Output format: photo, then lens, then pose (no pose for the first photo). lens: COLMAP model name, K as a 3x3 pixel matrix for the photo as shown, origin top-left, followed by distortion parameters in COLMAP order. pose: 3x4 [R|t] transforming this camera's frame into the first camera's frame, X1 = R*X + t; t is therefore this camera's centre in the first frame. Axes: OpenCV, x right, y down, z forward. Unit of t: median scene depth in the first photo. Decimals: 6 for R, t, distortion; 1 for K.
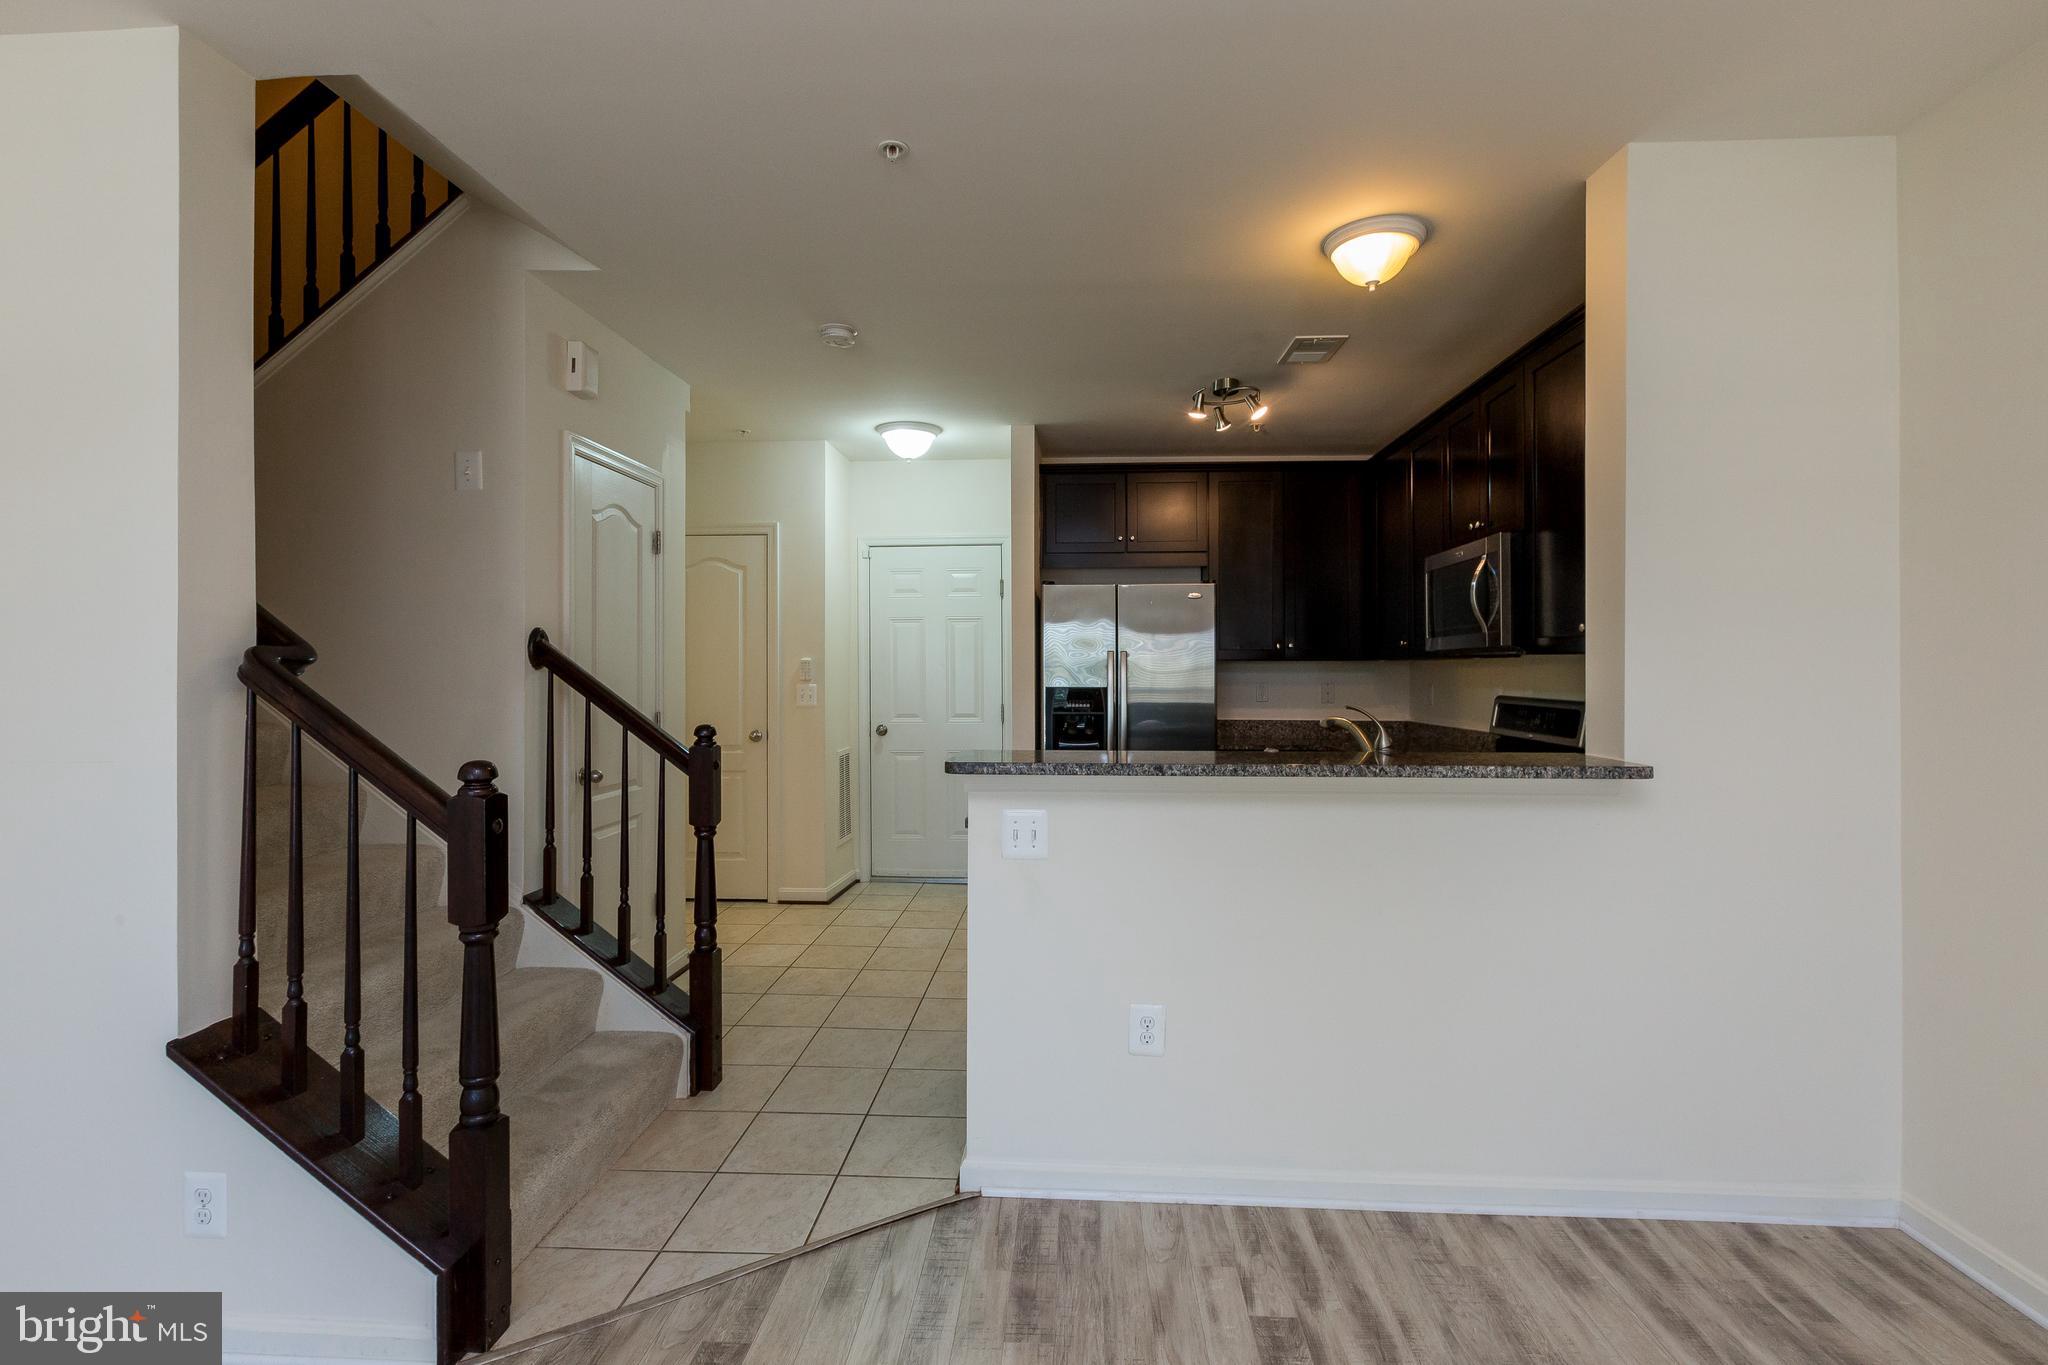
lens RADIAL K [[935.1, 0, 1021.7], [0, 935.1, 659.0], [0, 0, 1]] dist [-0.000410, 0.000520]
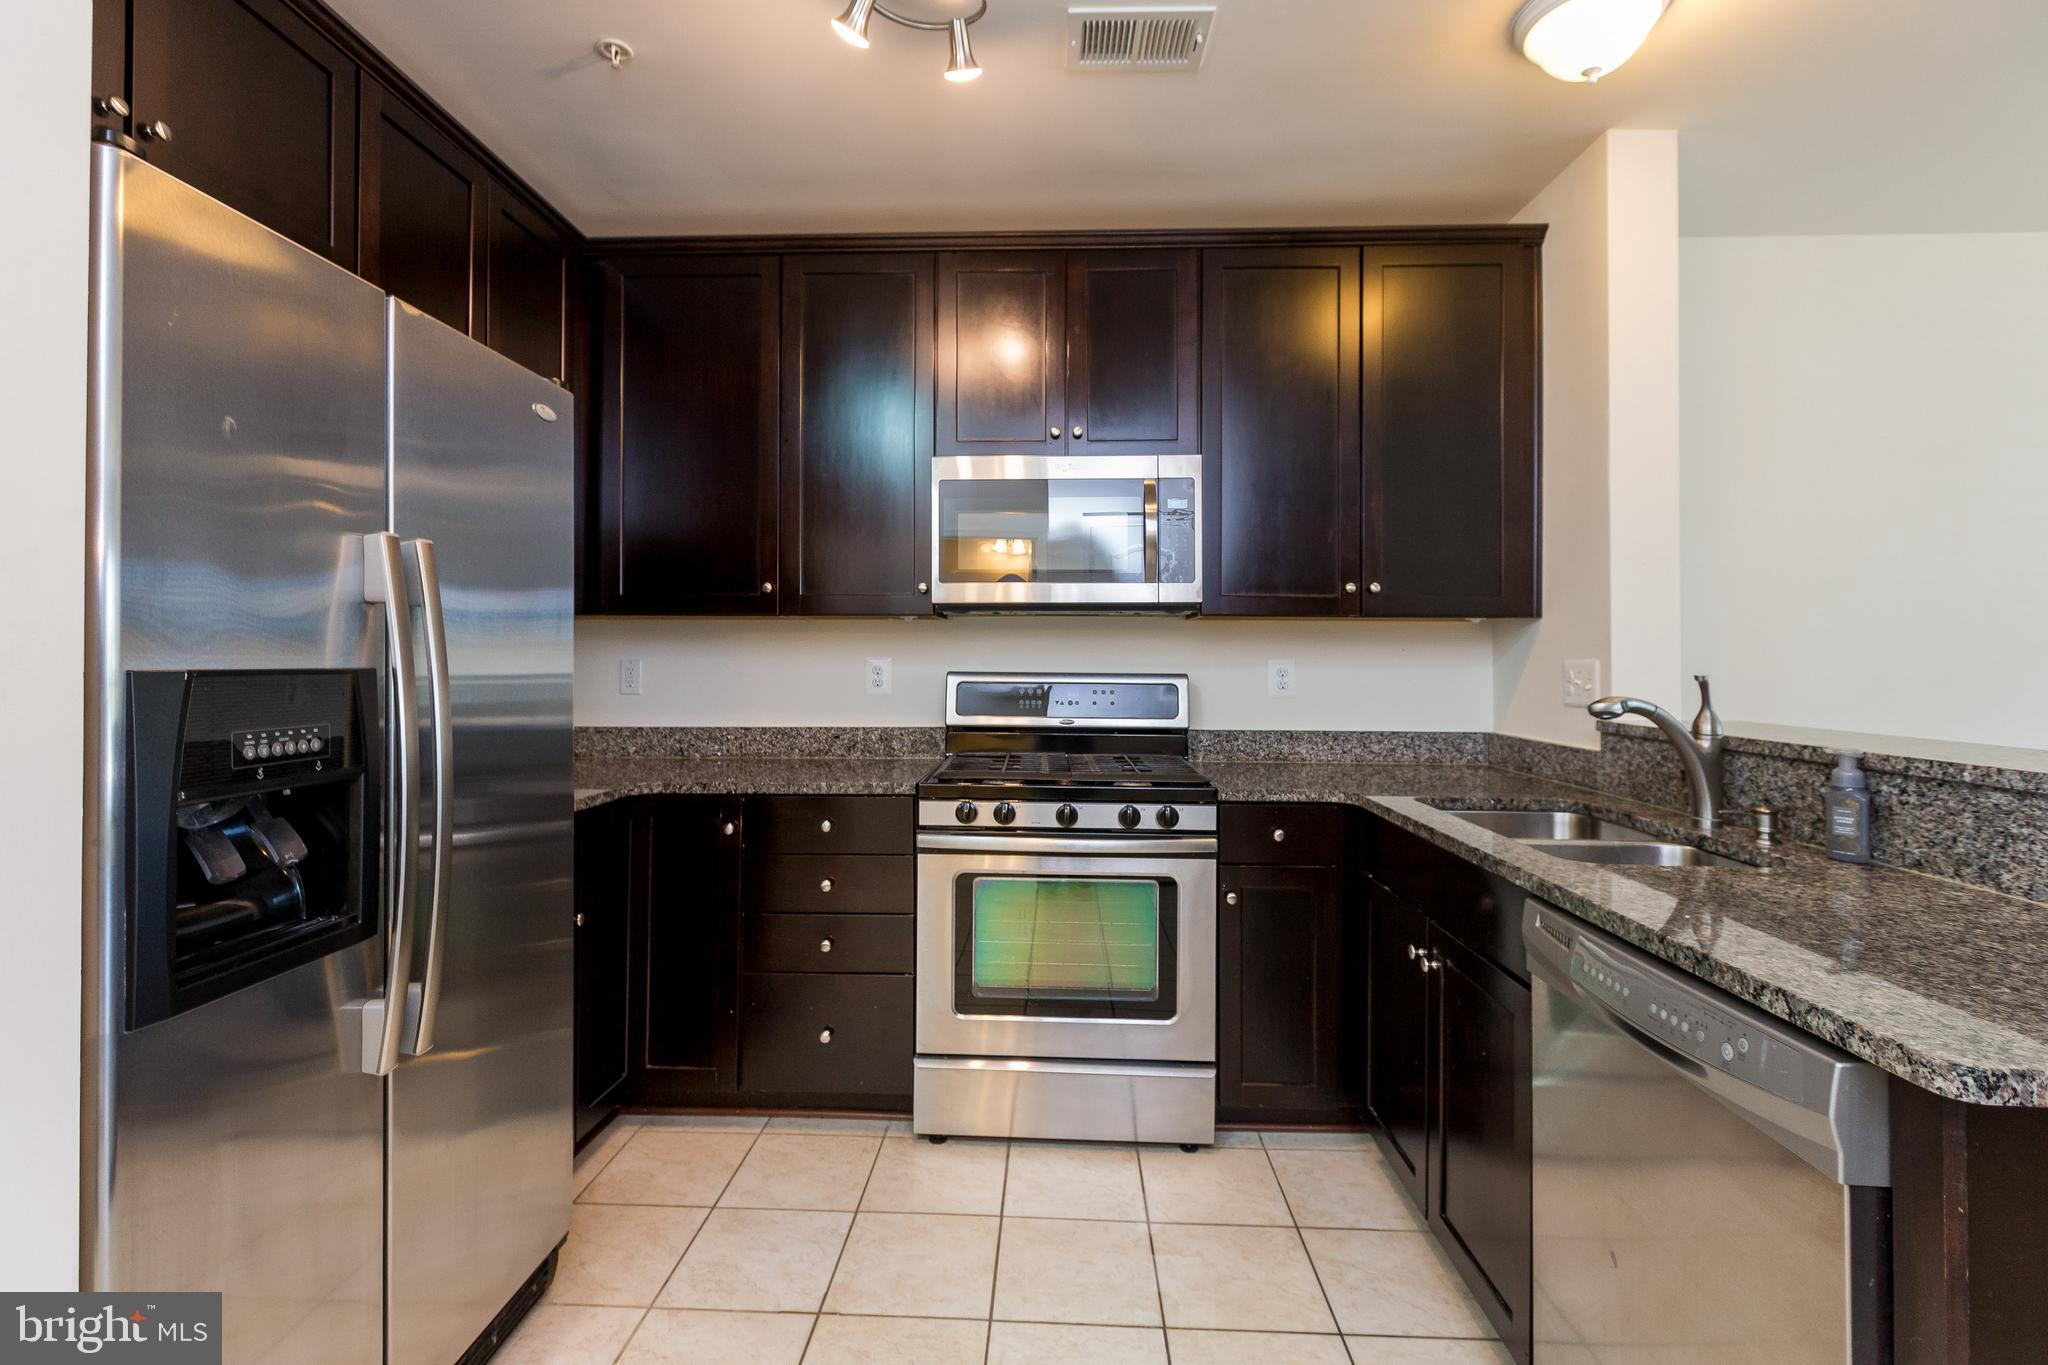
lens RADIAL K [[935.1, 0, 1021.7], [0, 935.1, 659.0], [0, 0, 1]] dist [-0.000410, 0.000520]
pose [[-0.016817, -0.000660, 0.999858, -0.285460], [-0.015356, 0.999882, 0.000402, 0.038605], [-0.999741, -0.015347, -0.016825, 1.319910]]
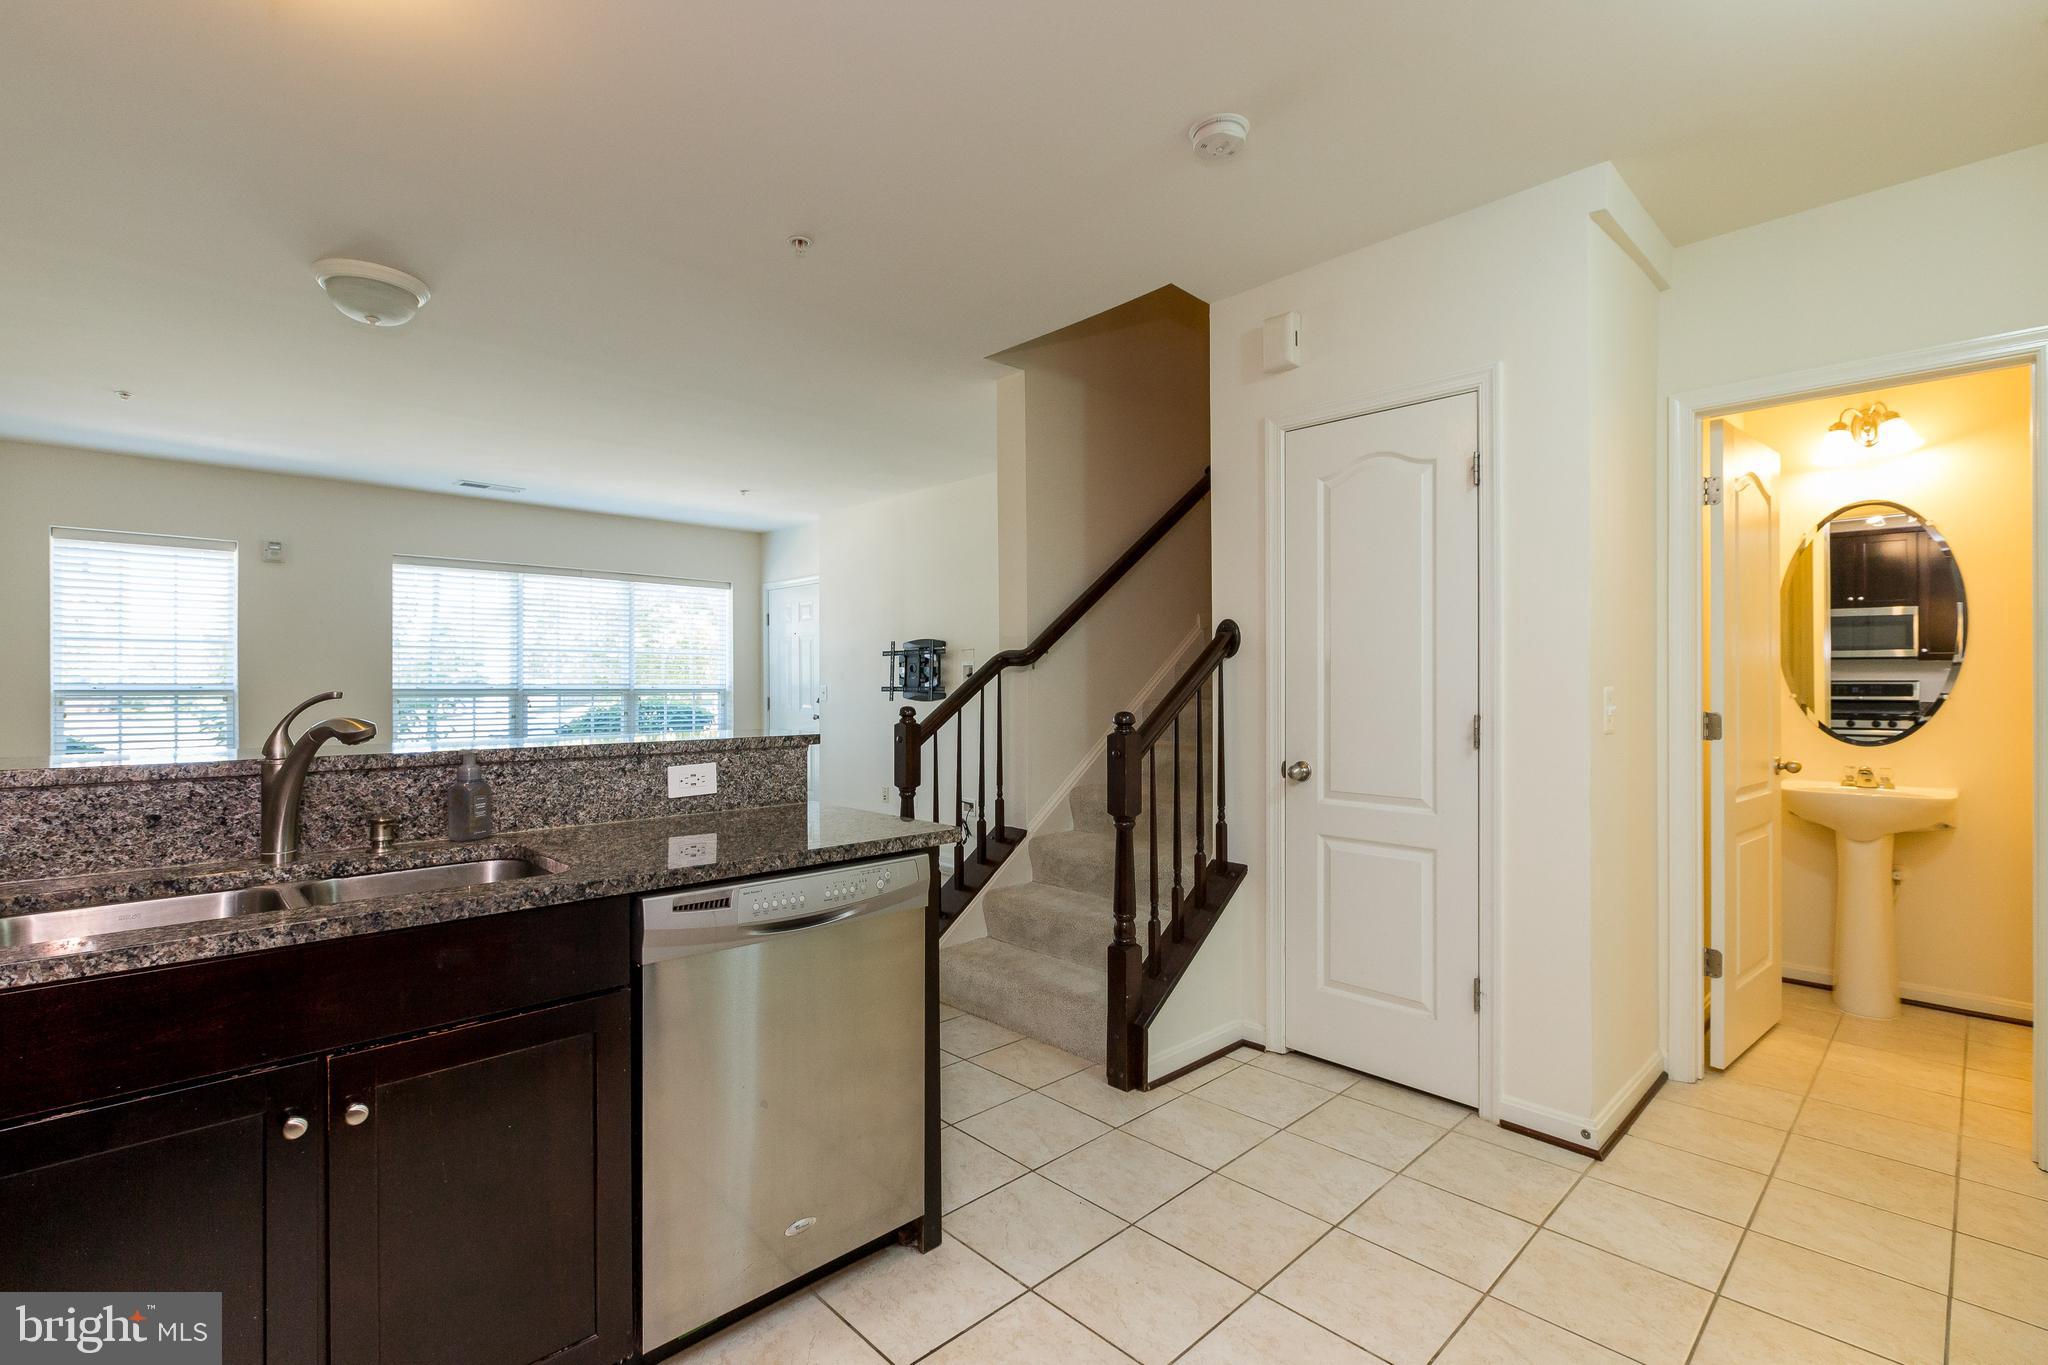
lens RADIAL K [[930.0, 0, 1017.9], [0, 930.0, 676.2], [0, 0, 1]] dist [-0.001890, -0.000733]
pose [[-0.686290, -0.002097, -0.727325, 0.431156], [0.007869, 0.999916, -0.010308, 0.041921], [0.727285, -0.012797, -0.686216, 1.557642]]
